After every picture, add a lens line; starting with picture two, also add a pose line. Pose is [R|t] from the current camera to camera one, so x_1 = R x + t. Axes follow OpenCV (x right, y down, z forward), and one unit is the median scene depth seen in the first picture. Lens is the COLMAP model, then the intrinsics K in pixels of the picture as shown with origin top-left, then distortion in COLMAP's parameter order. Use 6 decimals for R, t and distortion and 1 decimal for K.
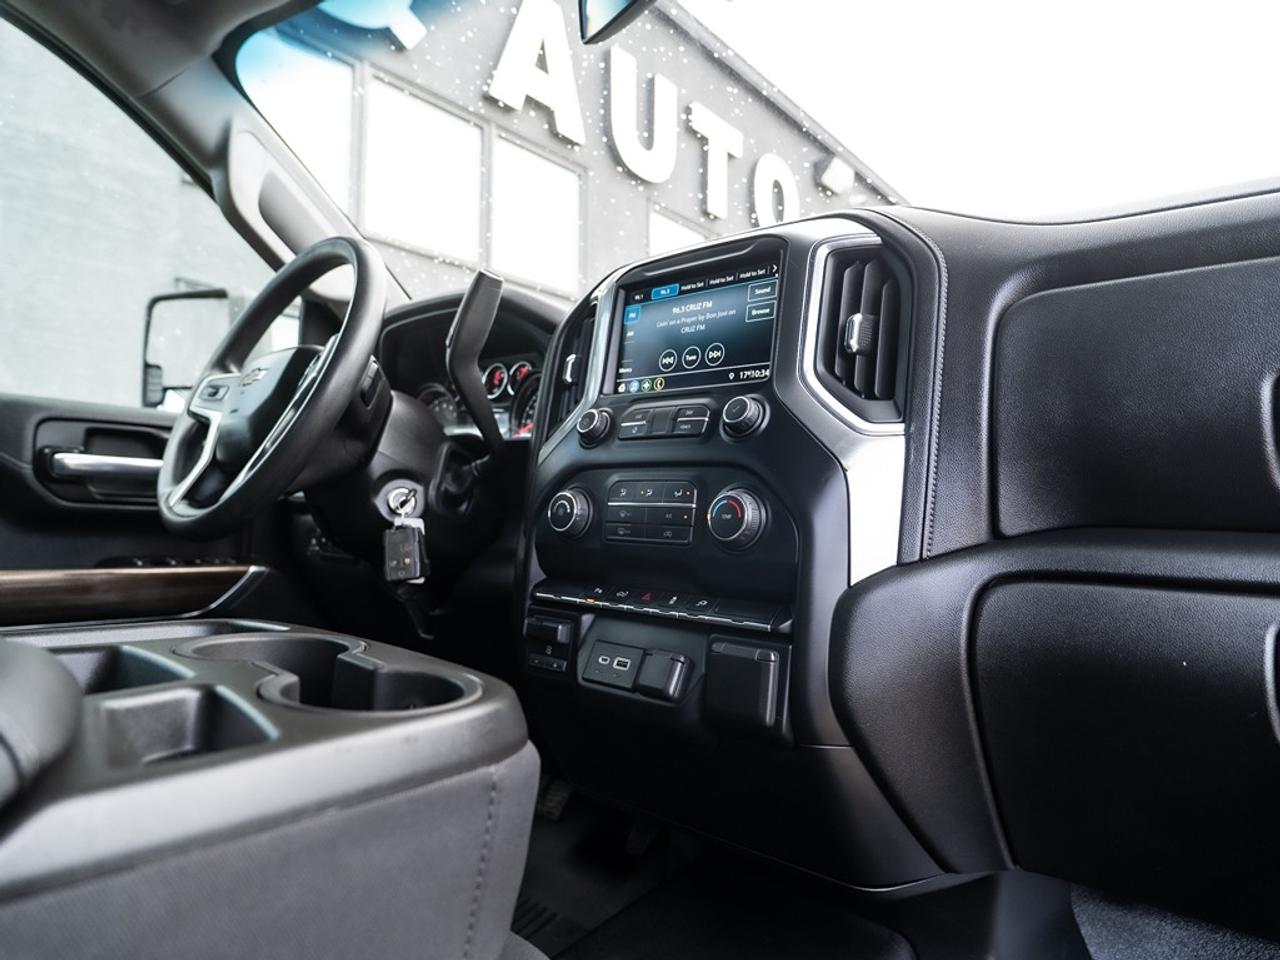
lens RADIAL K [[777.6, 0, 640.0], [0, 777.6, 480.0], [0, 0, 1]] dist [-0.025632, 0.001297]
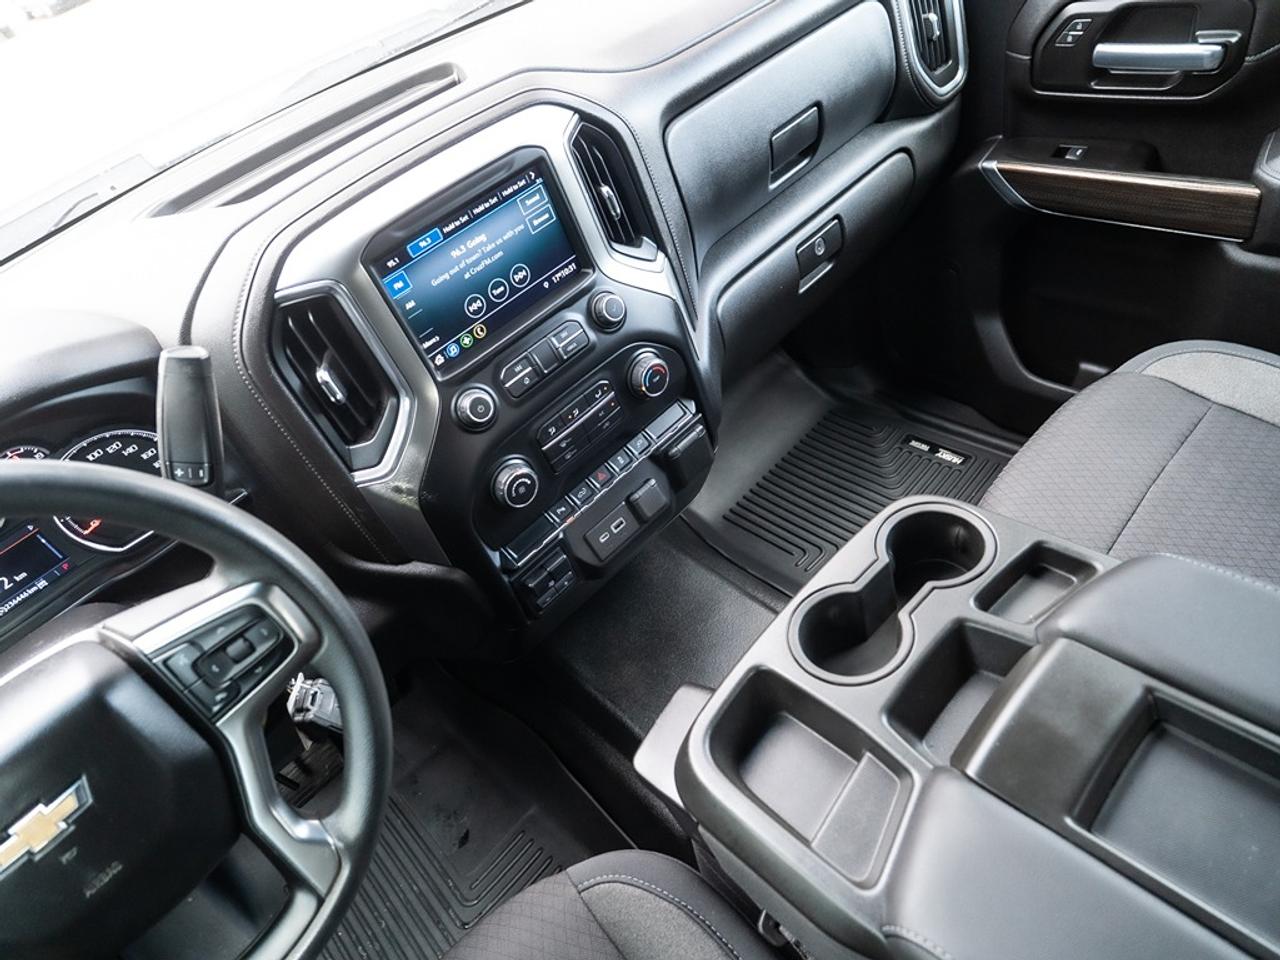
lens RADIAL K [[777.6, 0, 640.0], [0, 777.6, 480.0], [0, 0, 1]] dist [-0.025632, 0.001297]
pose [[0.083253, -0.724128, 0.684623, -0.821096], [0.223044, 0.683118, 0.695414, -0.678561], [-0.971247, 0.094806, 0.218384, 0.658068]]
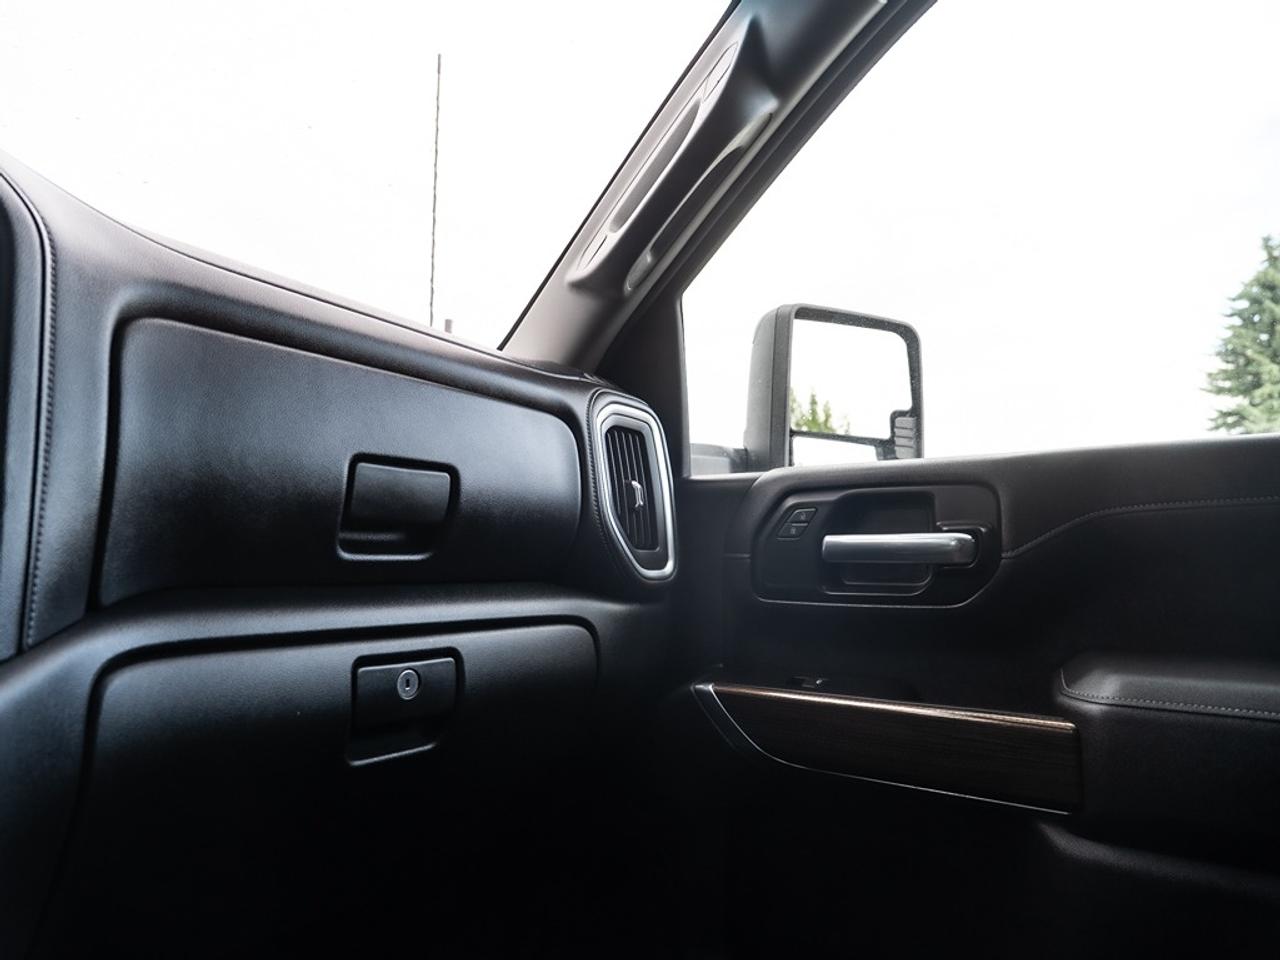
lens RADIAL K [[777.6, 0, 640.0], [0, 777.6, 480.0], [0, 0, 1]] dist [-0.025632, 0.001297]
pose [[-0.079282, 0.068531, 0.994494, -0.303387], [-0.054990, 0.995814, -0.073006, -0.024436], [-0.995334, -0.060475, -0.075181, 0.424383]]
